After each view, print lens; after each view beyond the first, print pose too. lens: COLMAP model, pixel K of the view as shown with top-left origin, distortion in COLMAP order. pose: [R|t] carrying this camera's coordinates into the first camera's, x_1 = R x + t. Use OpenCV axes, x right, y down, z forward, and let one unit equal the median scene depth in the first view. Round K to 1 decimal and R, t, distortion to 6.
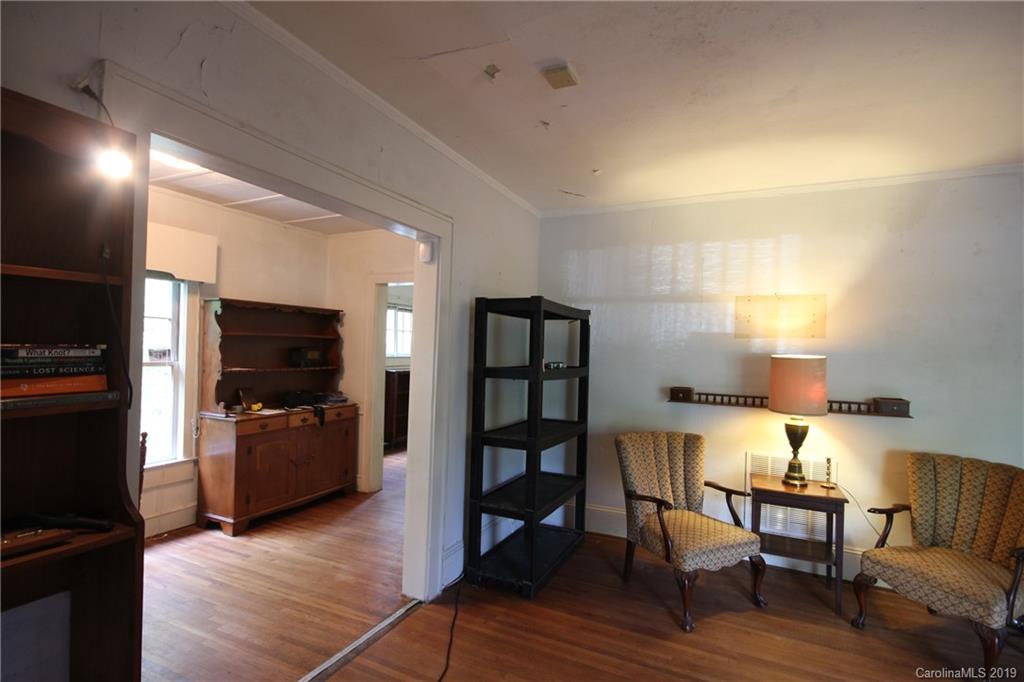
lens RADIAL K [[492.3, 0, 518.7], [0, 492.3, 345.5], [0, 0, 1]] dist [0.008570, -0.007629]
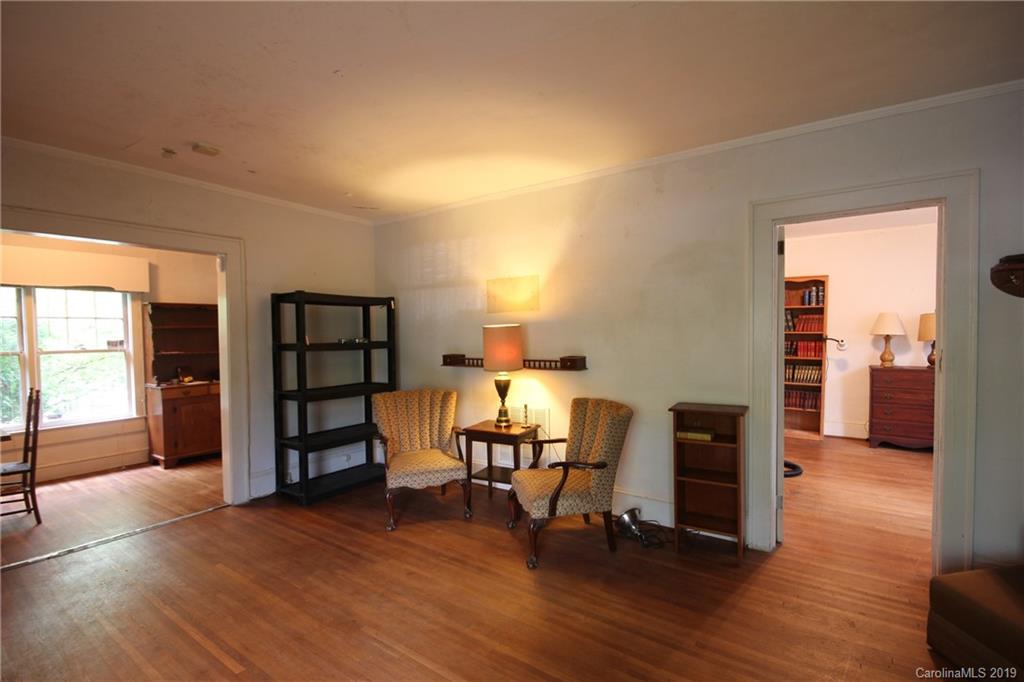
lens RADIAL K [[474.5, 0, 521.2], [0, 474.5, 342.8], [0, 0, 1]] dist [0.001363, -0.006840]
pose [[0.985504, -0.037724, -0.165407, 0.672391], [0.042344, 0.998803, 0.024494, 0.031015], [0.164285, -0.031143, 0.985921, -0.168559]]
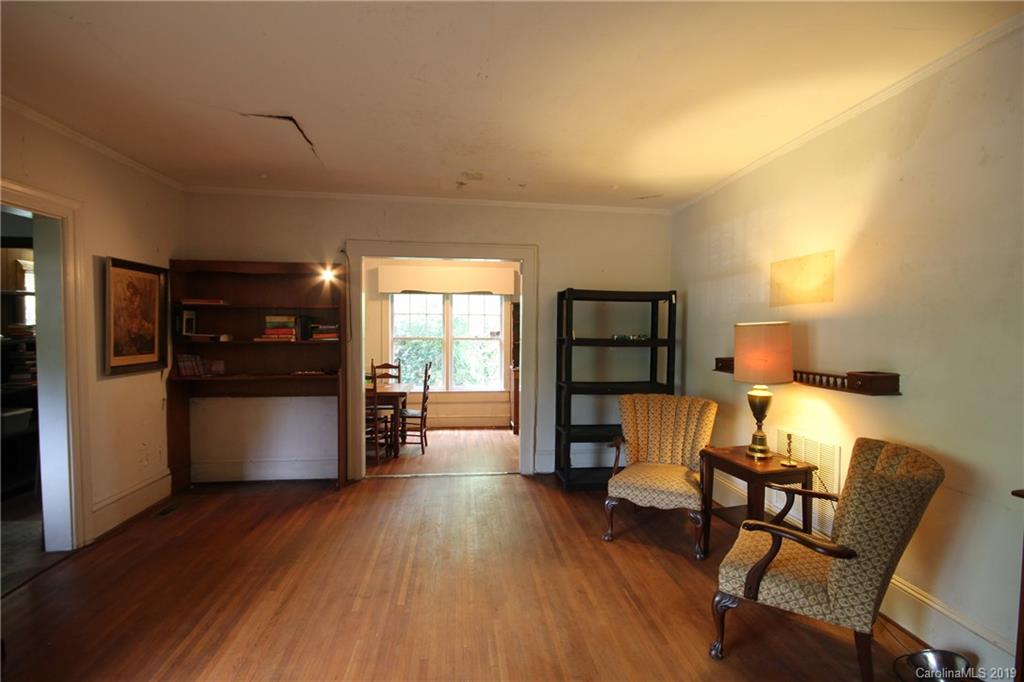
lens RADIAL K [[474.5, 0, 521.2], [0, 474.5, 342.8], [0, 0, 1]] dist [0.001363, -0.006840]
pose [[0.536527, 0.000325, -0.843883, 0.897240], [0.013217, 0.999874, 0.008789, 0.037098], [0.843779, -0.015869, 0.536455, 0.092746]]
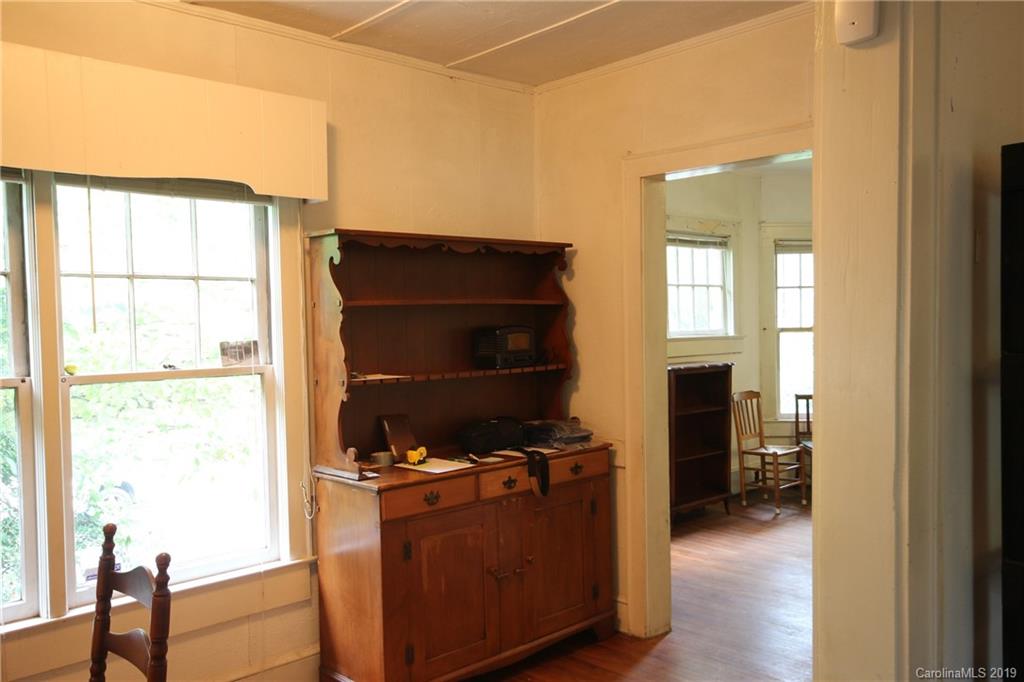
lens RADIAL K [[838.5, 0, 512.0], [0, 838.5, 341.0], [0, 0, 1]] dist [0.001367, 0.001310]
pose [[0.930132, -0.036693, -0.365387, -0.159774], [0.047276, 0.998680, 0.020056, 0.003105], [0.364169, -0.035929, 0.930640, 0.311051]]
